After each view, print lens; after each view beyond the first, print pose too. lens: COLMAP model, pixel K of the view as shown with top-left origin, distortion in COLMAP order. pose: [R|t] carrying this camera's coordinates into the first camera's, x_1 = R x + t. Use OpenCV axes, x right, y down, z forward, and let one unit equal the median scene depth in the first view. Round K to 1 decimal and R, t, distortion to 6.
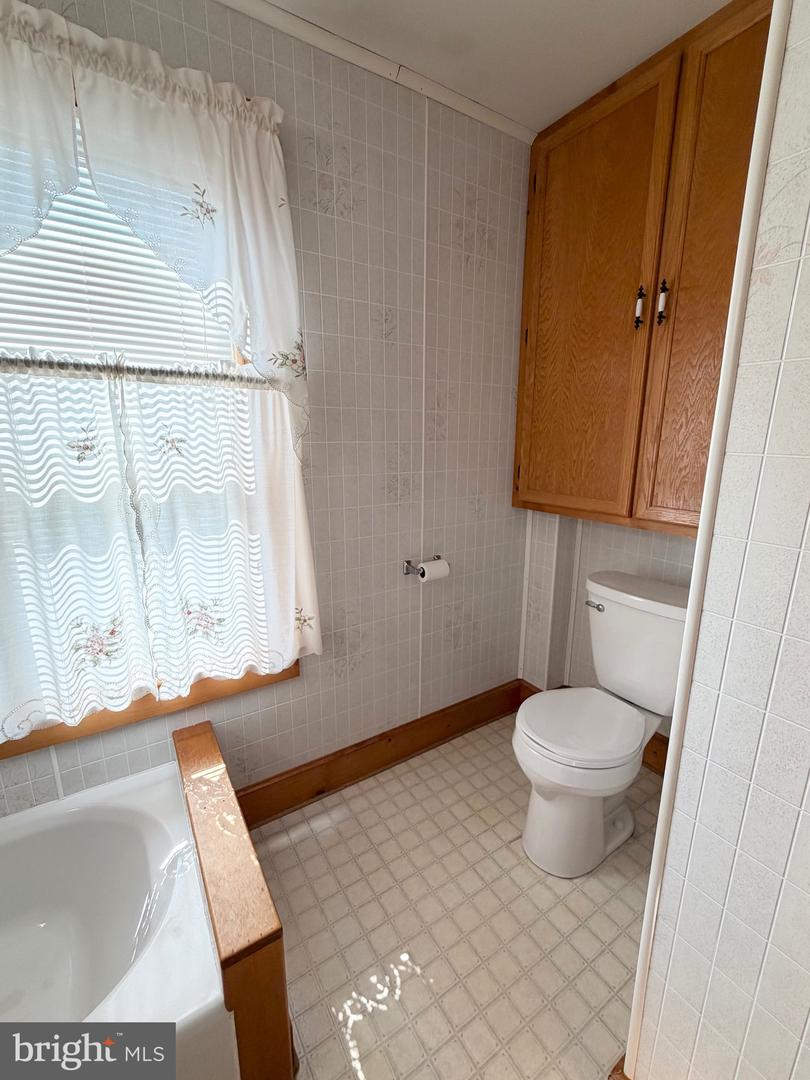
lens RADIAL K [[459.4, 0, 405.0], [0, 459.4, 540.0], [0, 0, 1]] dist [0.000704, -0.001070]
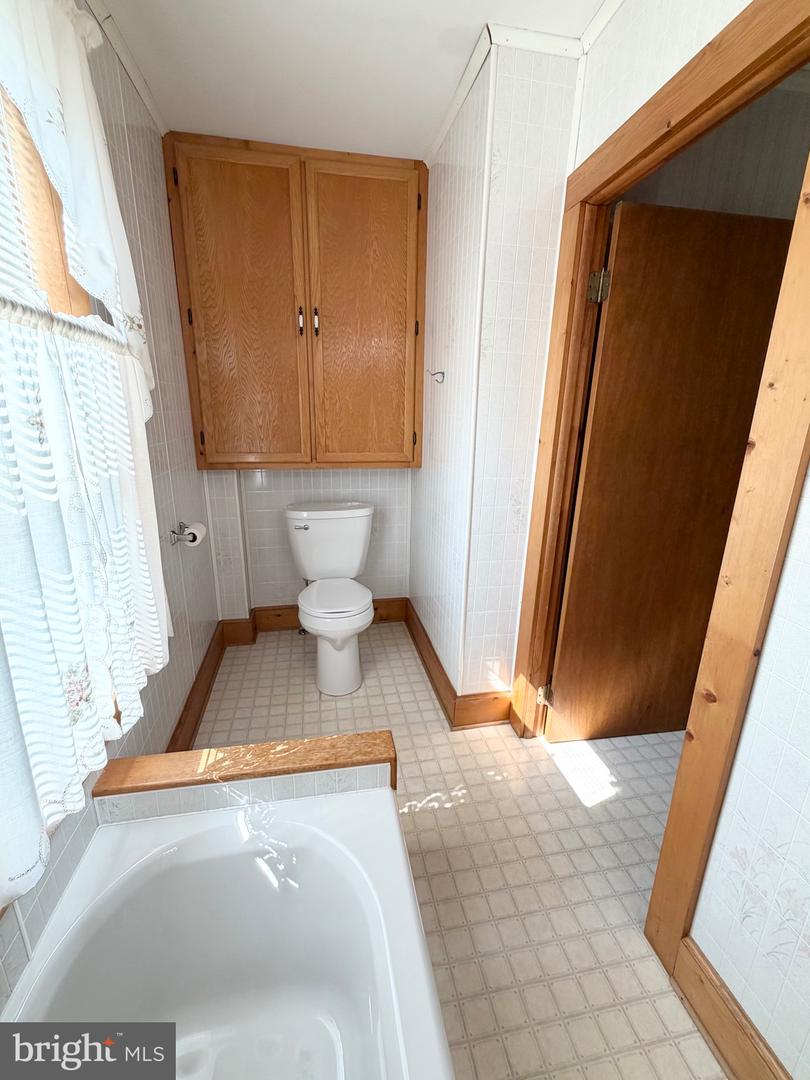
lens RADIAL K [[459.4, 0, 405.0], [0, 459.4, 540.0], [0, 0, 1]] dist [0.000704, -0.001070]
pose [[0.367649, -0.255693, 0.894123, -0.771088], [0.193546, 0.961444, 0.195361, -0.037030], [-0.909601, 0.101230, 0.402962, 0.133055]]
